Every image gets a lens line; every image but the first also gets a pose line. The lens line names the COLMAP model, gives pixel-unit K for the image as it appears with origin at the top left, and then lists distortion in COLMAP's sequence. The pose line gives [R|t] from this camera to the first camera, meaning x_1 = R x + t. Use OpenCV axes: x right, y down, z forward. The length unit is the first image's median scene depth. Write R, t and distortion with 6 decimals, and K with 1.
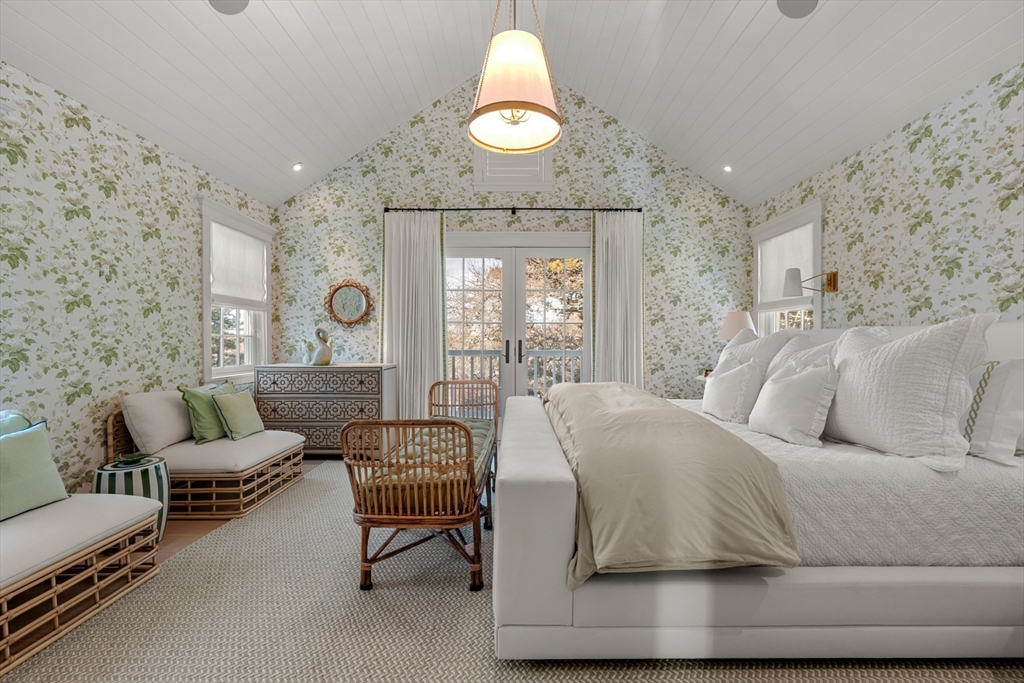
lens RADIAL K [[438.7, 0, 516.1], [0, 438.7, 340.5], [0, 0, 1]] dist [-0.000822, -0.000819]
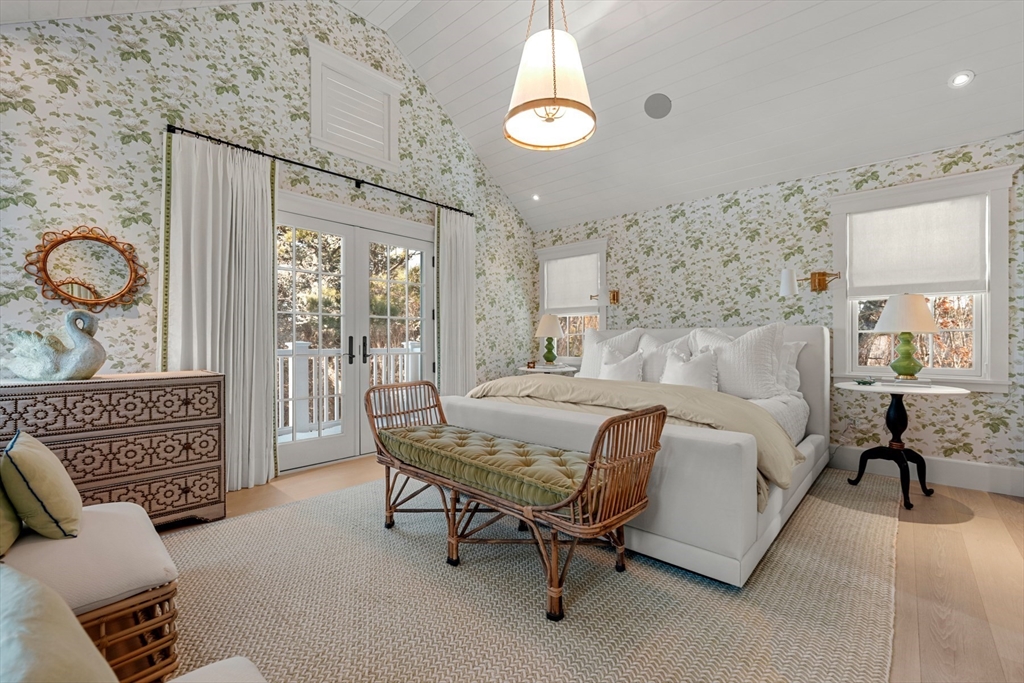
lens RADIAL K [[438.7, 0, 533.9], [0, 438.7, 339.7], [0, 0, 1]] dist [-0.000822, -0.000819]
pose [[0.660241, 0.002340, 0.751050, -0.425641], [0.001132, 0.999991, -0.004111, 0.009458], [-0.751053, 0.003564, 0.660232, 0.192583]]
